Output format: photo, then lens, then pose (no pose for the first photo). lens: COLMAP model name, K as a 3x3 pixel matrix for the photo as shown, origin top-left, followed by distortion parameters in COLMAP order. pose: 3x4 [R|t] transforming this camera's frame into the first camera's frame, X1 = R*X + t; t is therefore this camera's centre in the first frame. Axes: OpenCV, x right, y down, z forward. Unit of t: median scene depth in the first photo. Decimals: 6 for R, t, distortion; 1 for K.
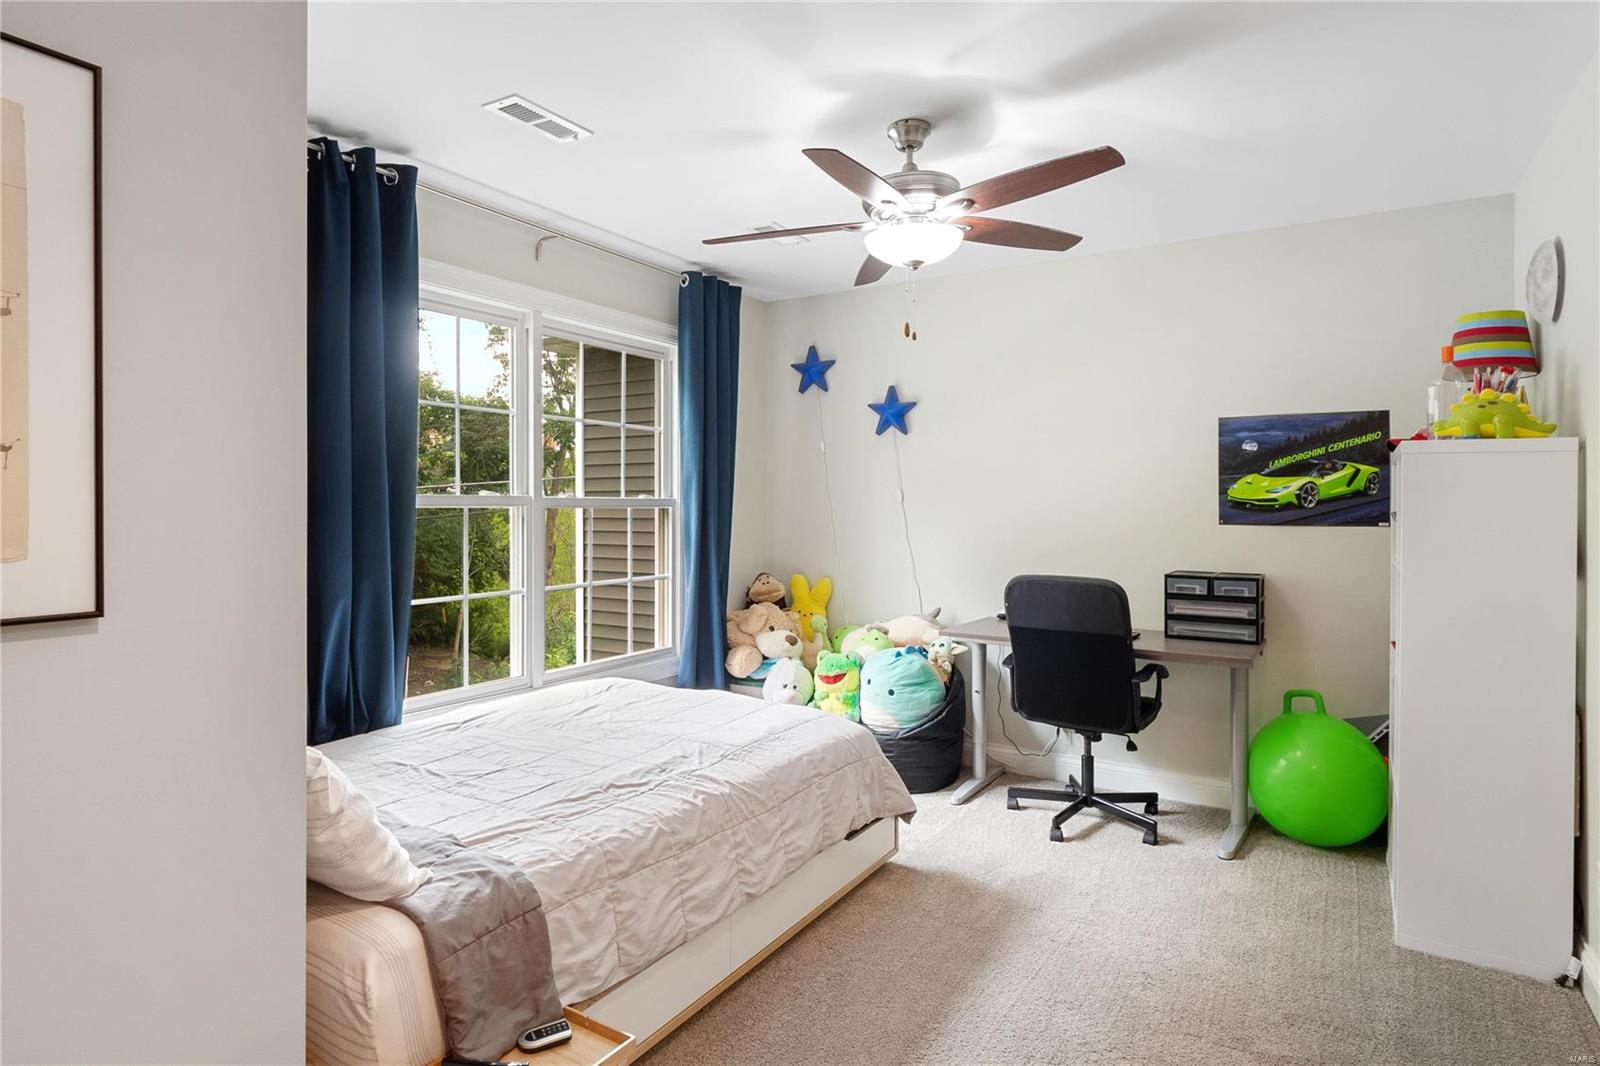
lens RADIAL K [[861.2, 0, 795.9], [0, 861.2, 518.5], [0, 0, 1]] dist [0.000407, 0.001511]
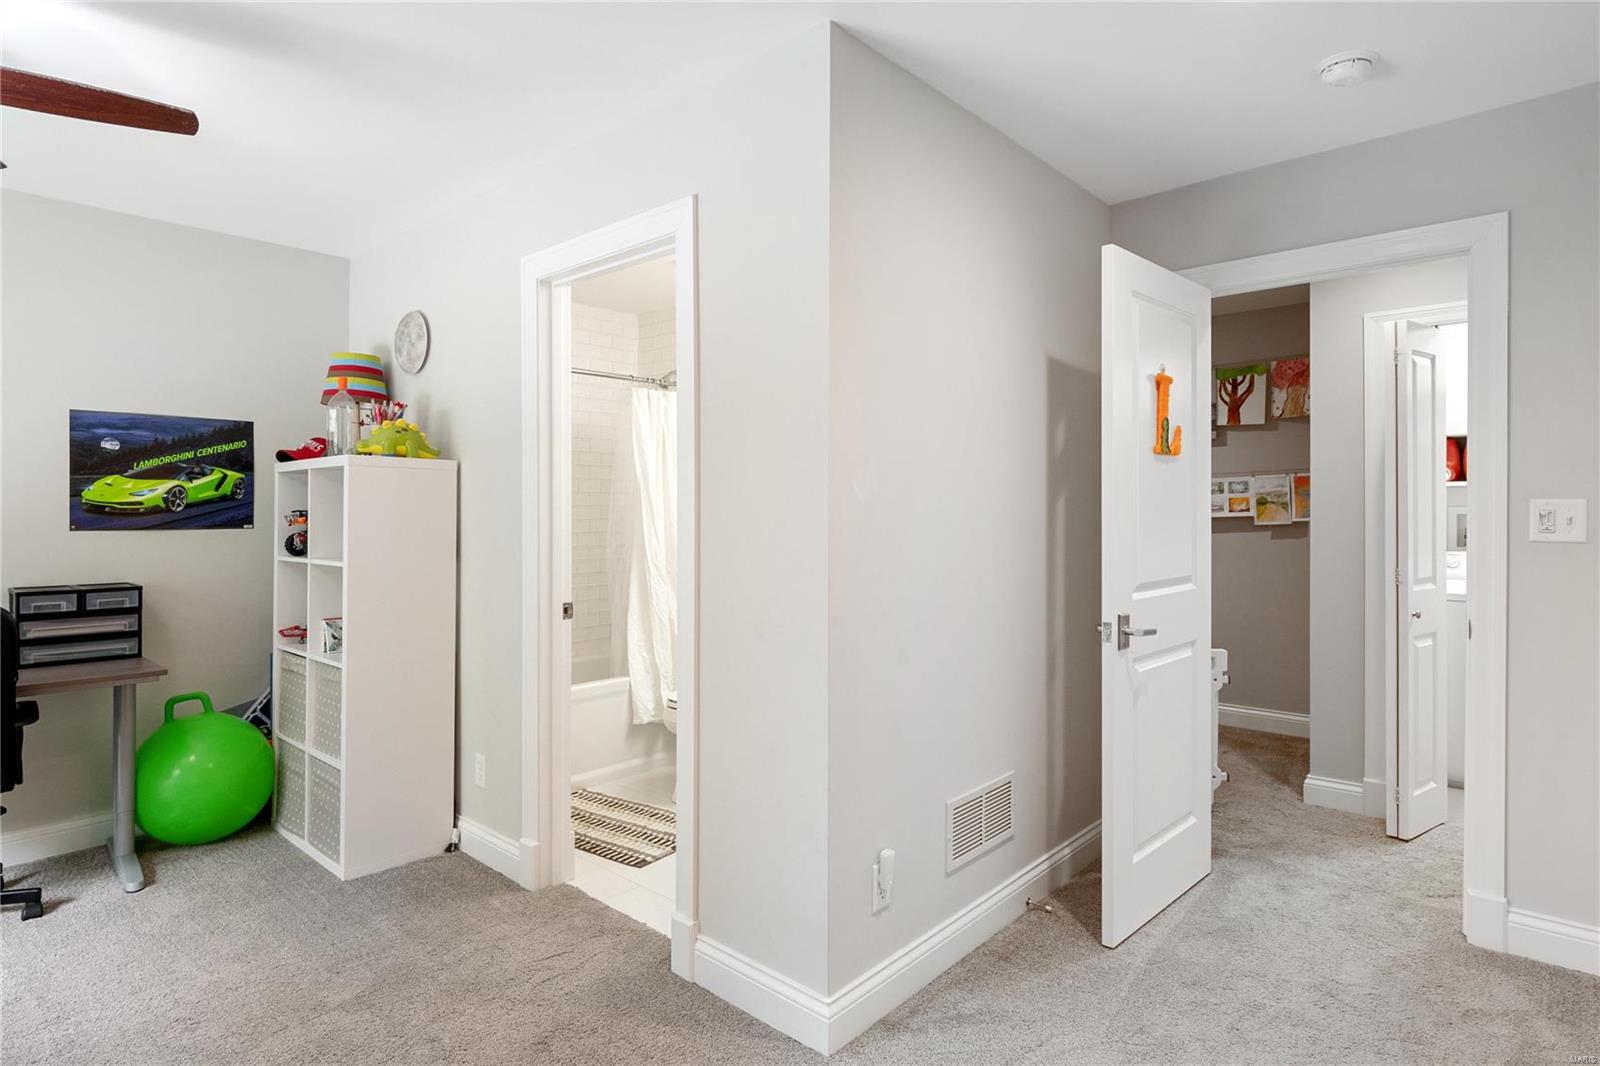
lens RADIAL K [[825.7, 0, 798.0], [0, 825.7, 532.6], [0, 0, 1]] dist [-0.005649, 0.000831]
pose [[0.205730, -0.027853, 0.978212, -0.189349], [0.015111, 0.999566, 0.025283, -0.001279], [-0.978492, 0.009580, 0.206062, 0.107955]]
